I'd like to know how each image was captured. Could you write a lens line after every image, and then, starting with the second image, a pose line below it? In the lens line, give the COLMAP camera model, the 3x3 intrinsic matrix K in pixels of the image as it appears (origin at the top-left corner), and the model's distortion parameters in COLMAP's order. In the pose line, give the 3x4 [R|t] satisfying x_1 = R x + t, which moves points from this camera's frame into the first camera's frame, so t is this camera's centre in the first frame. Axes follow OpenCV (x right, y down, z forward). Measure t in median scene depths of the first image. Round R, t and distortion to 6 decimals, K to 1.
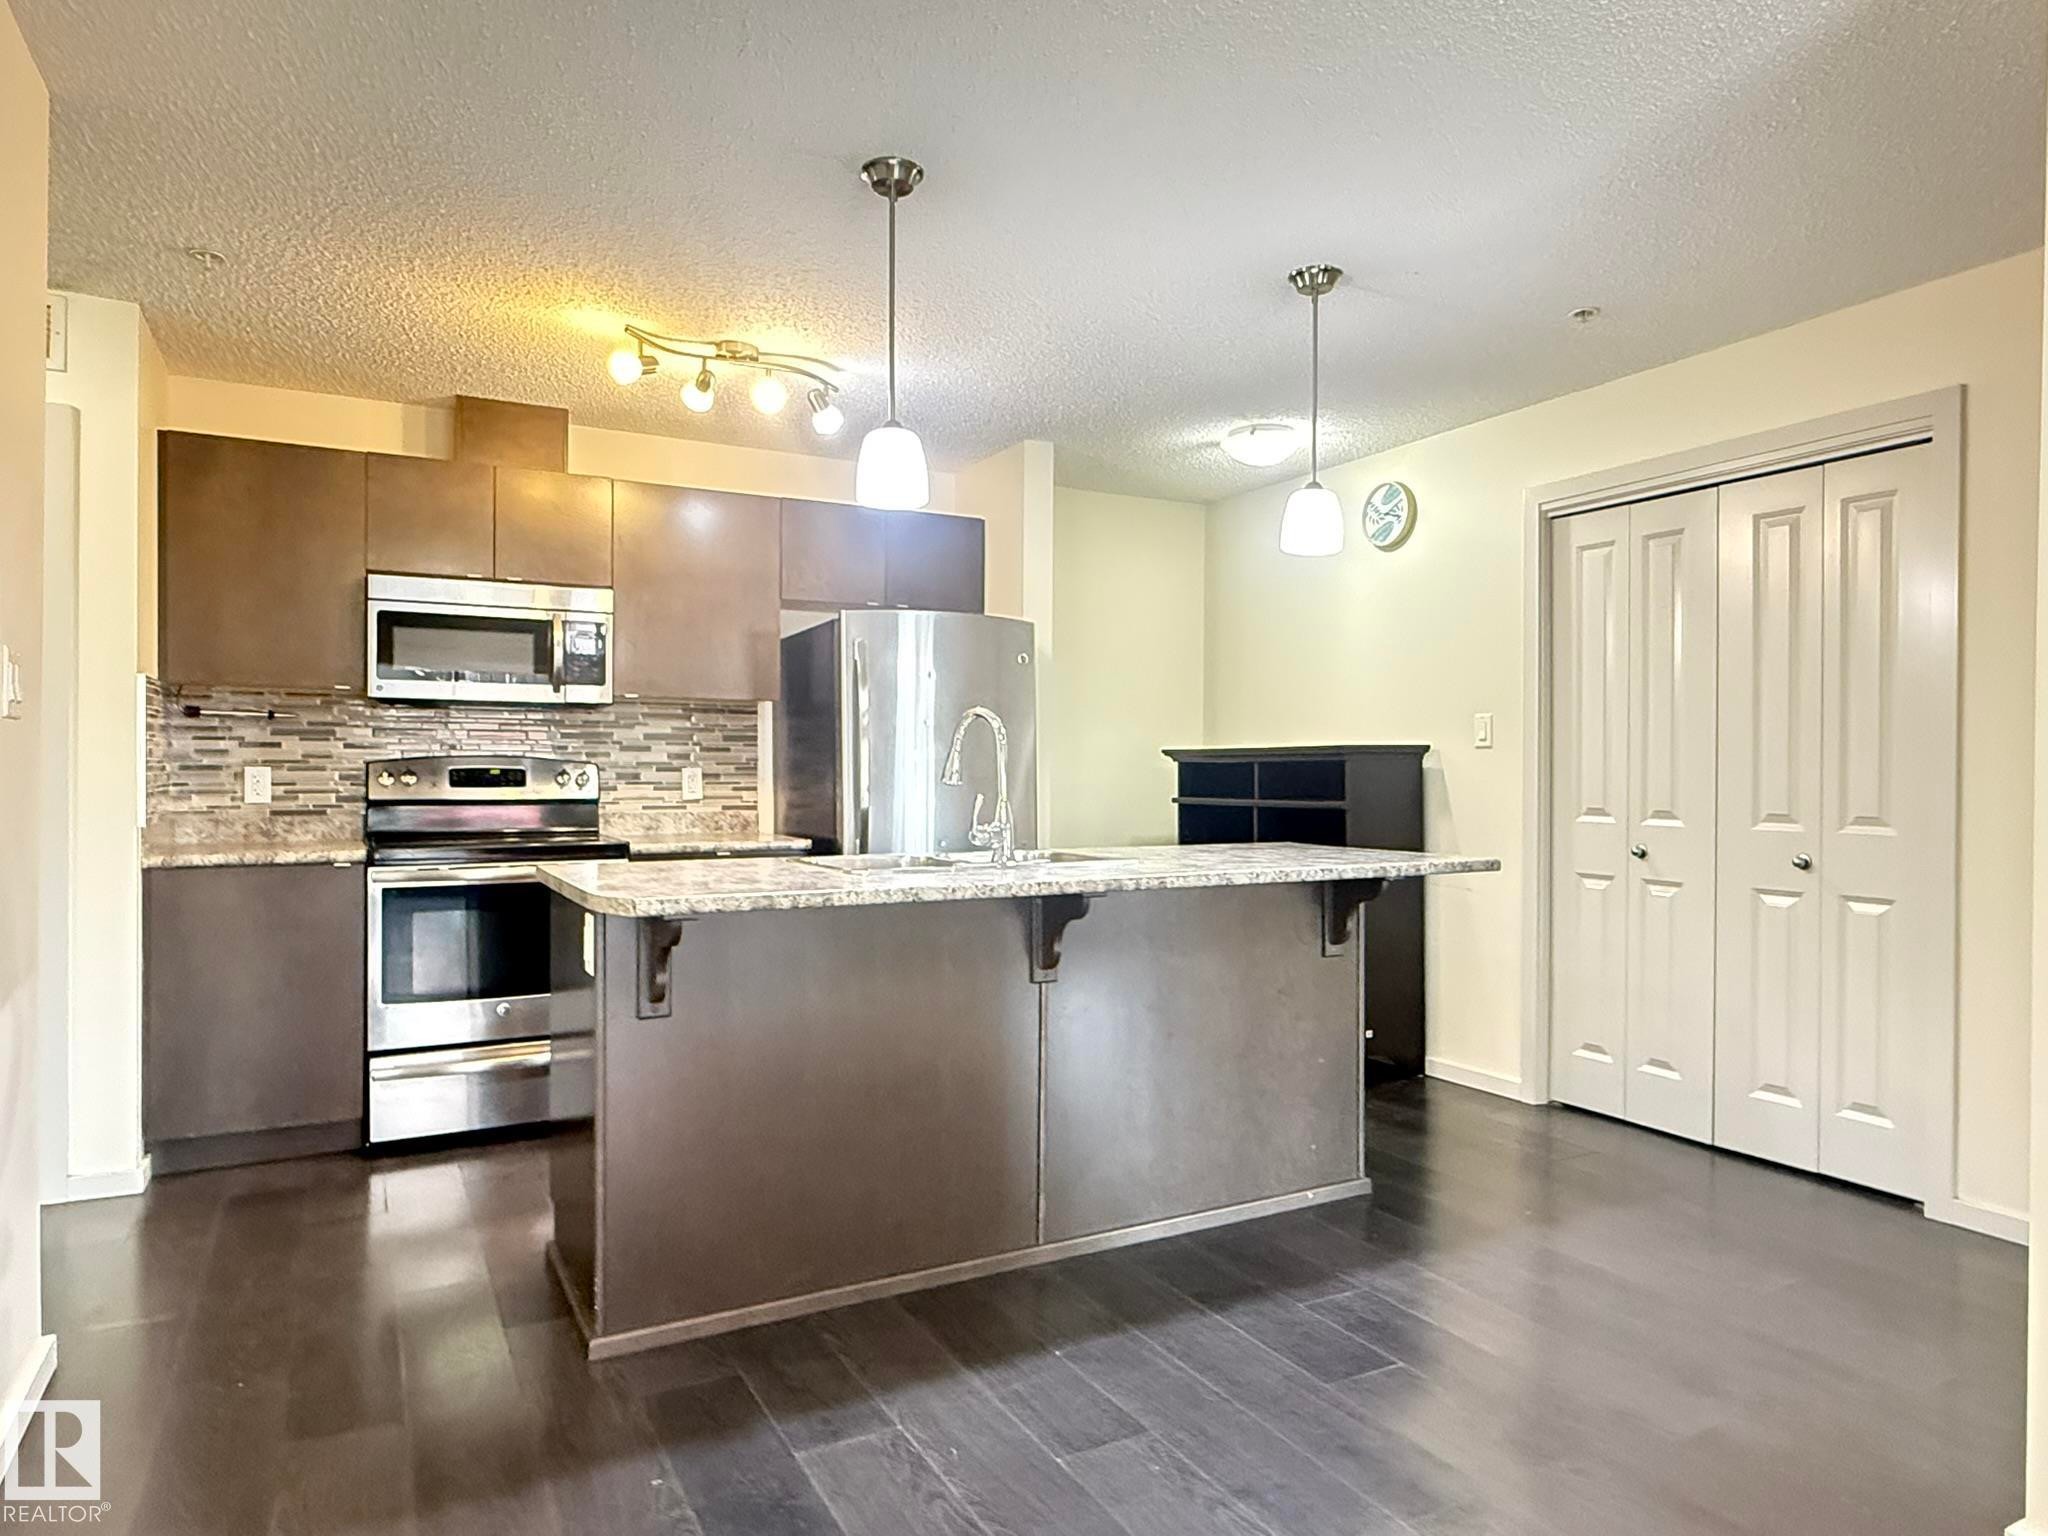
lens RADIAL K [[1245.3, 0, 1018.0], [0, 1245.3, 770.8], [0, 0, 1]] dist [-0.001838, 0.001789]
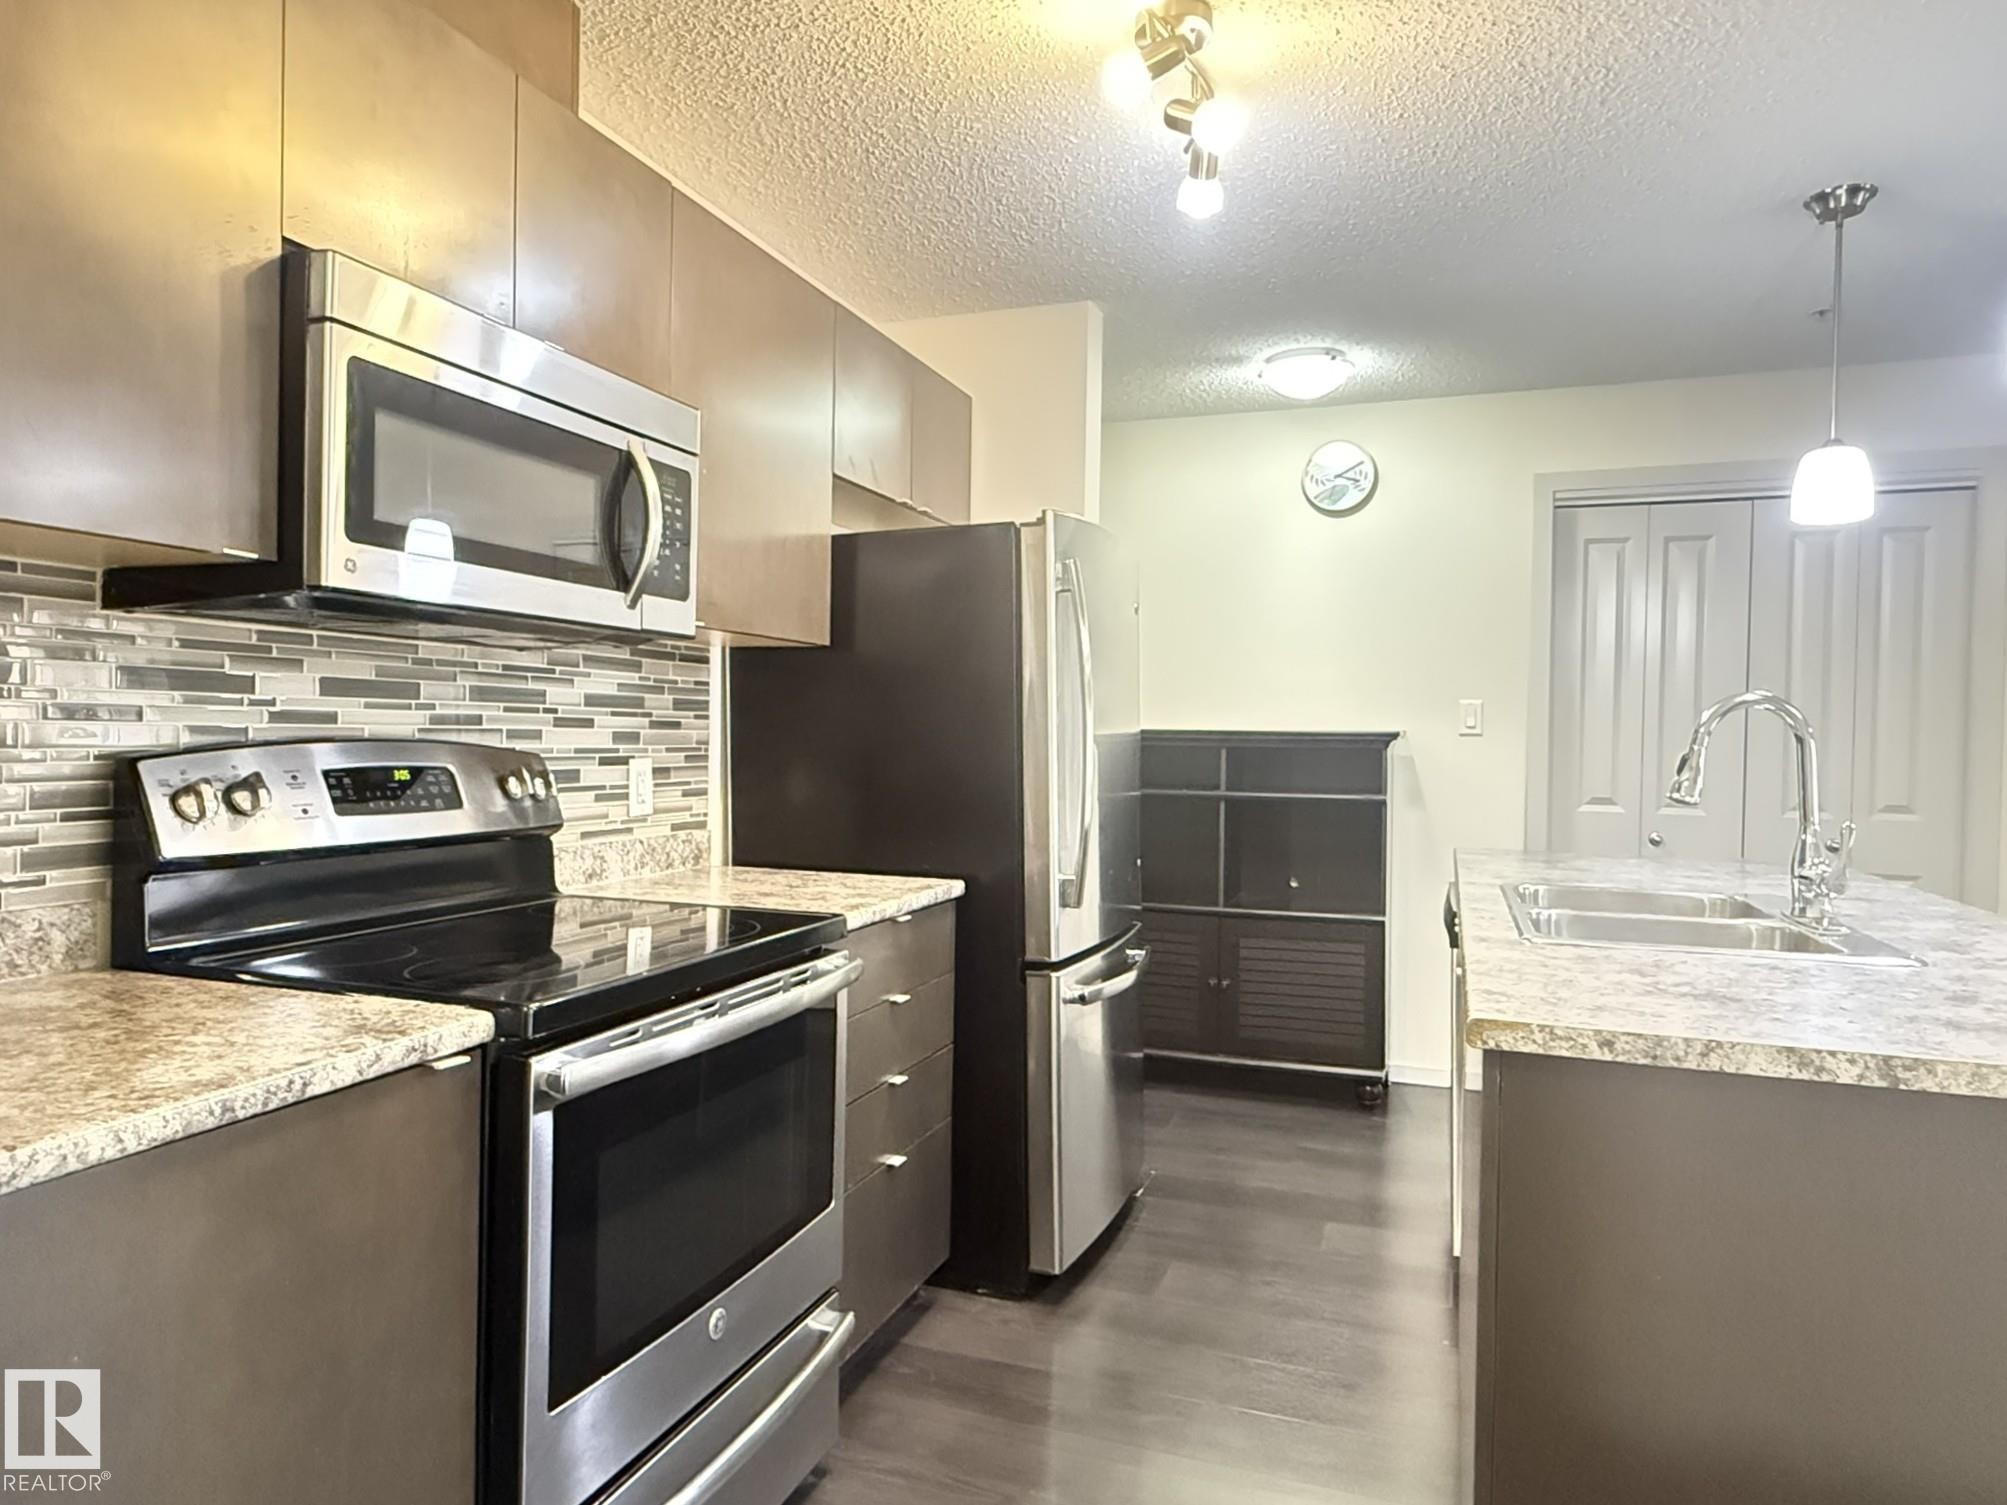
lens RADIAL K [[1245.8, 0, 1000.7], [0, 1245.8, 749.9], [0, 0, 1]] dist [0.002322, 0.001696]
pose [[0.750212, -0.000575, 0.661197, -0.572140], [-0.011088, 0.999848, 0.013451, -0.017046], [-0.661105, -0.017423, 0.750091, 0.549410]]
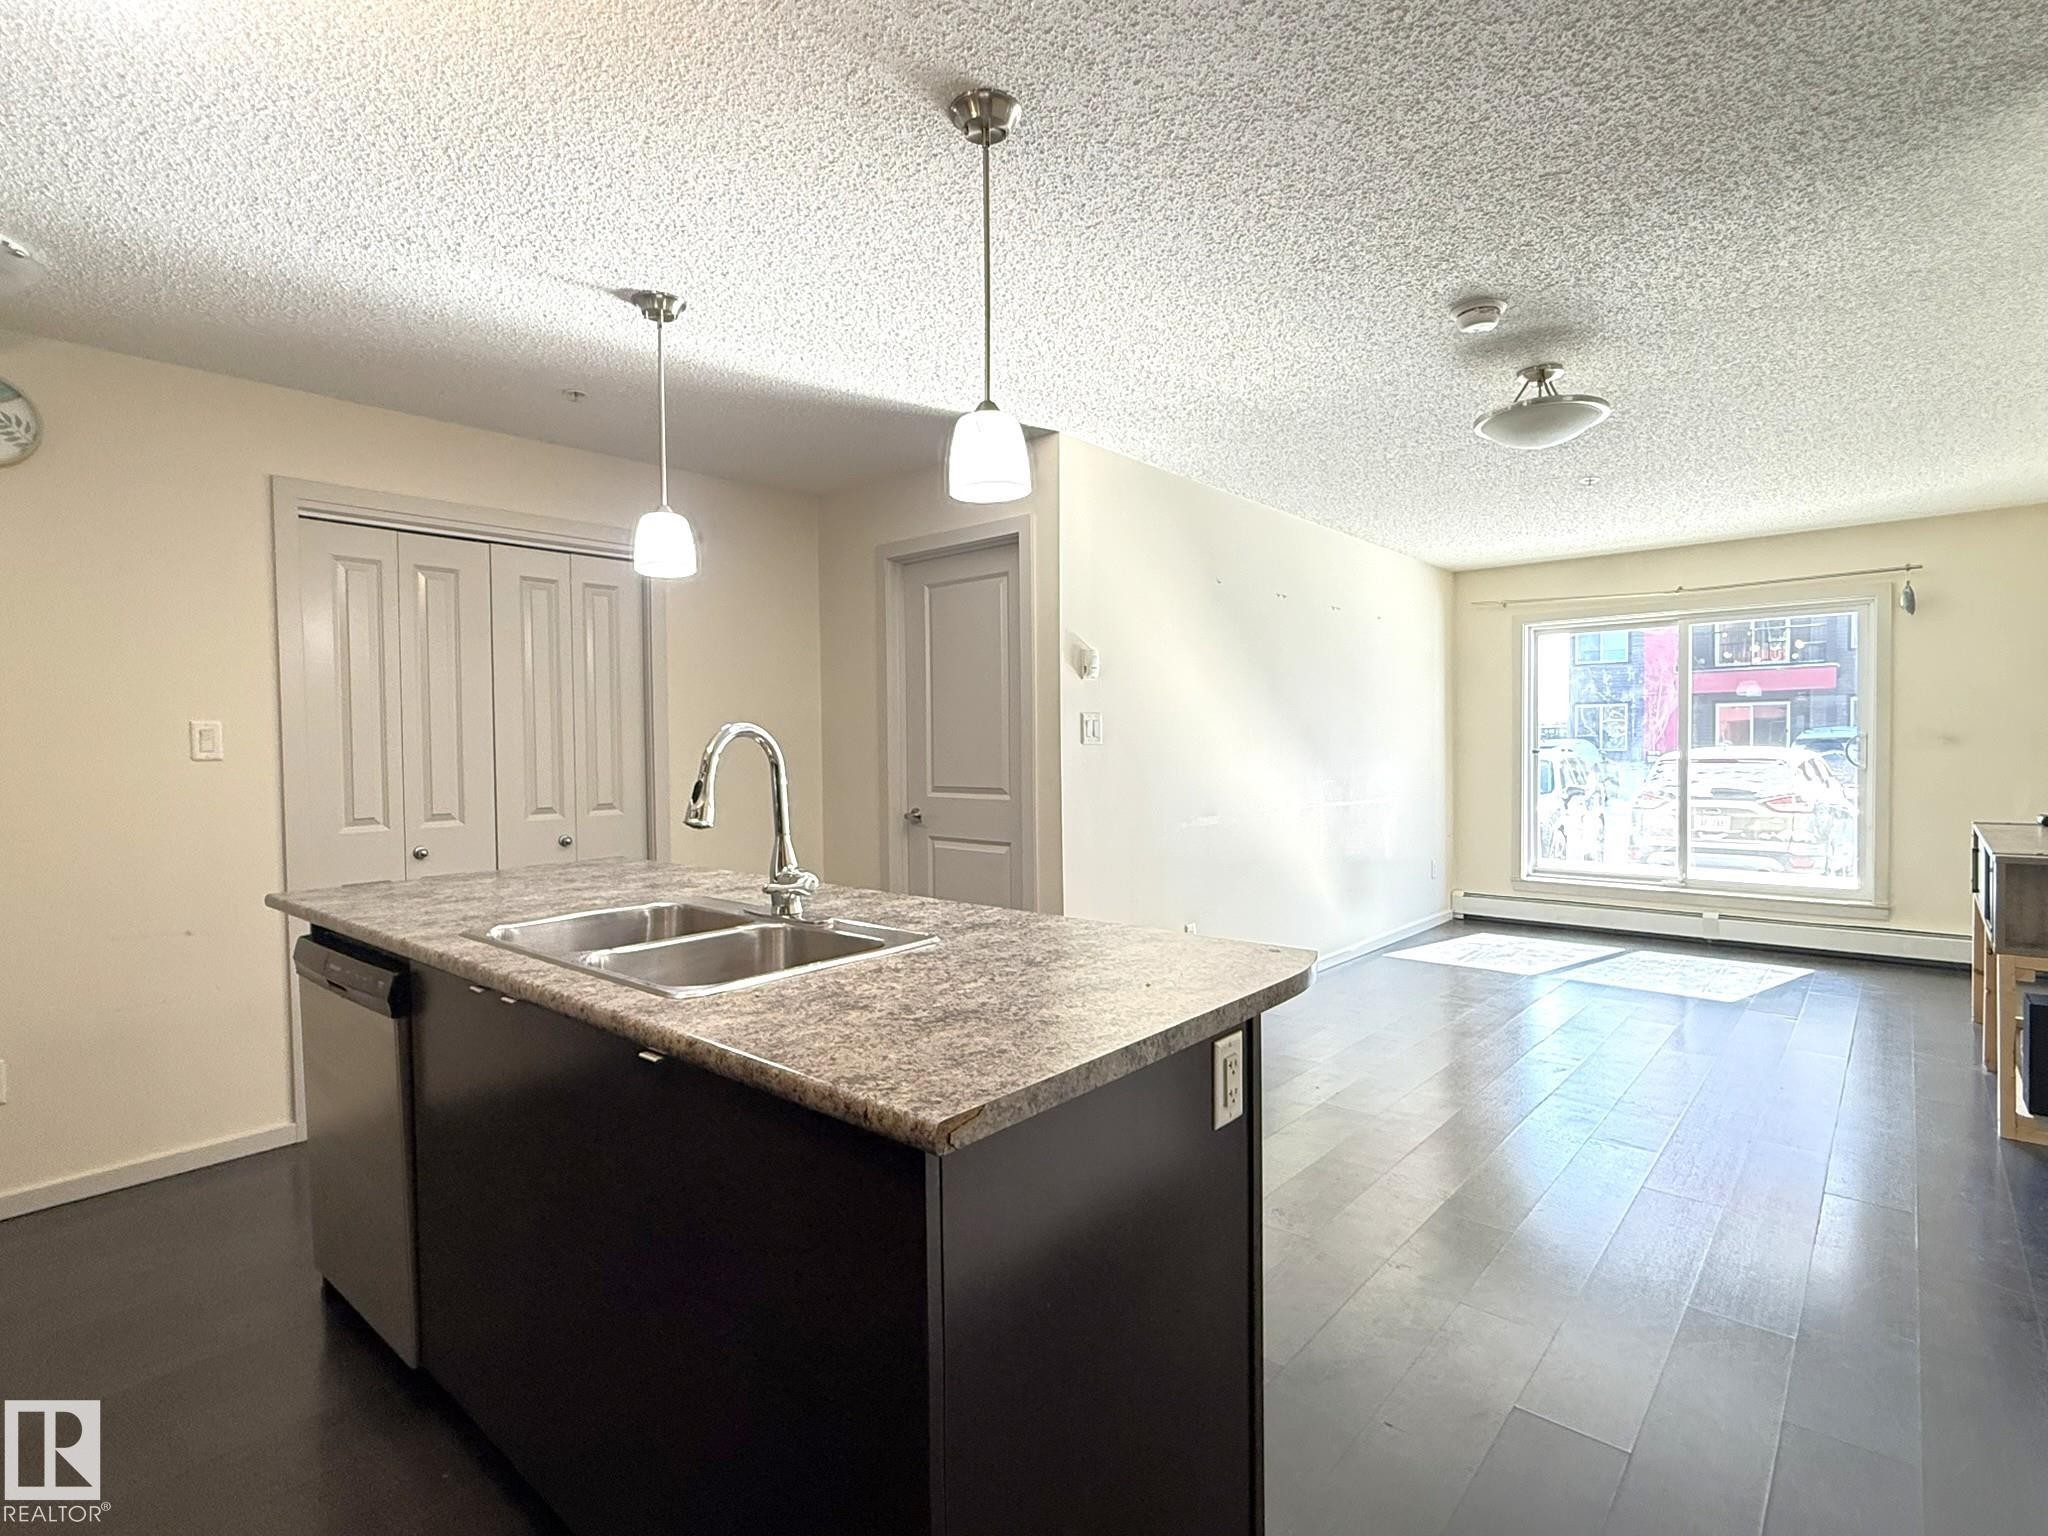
lens RADIAL K [[999.5, 0, 1025.3], [0, 999.5, 770.7], [0, 0, 1]] dist [0.001508, 0.000040]
pose [[-0.340808, -0.026753, 0.939752, -0.478775], [0.013641, 0.999349, 0.033396, -0.028785], [-0.940034, 0.024201, -0.340222, 0.762116]]
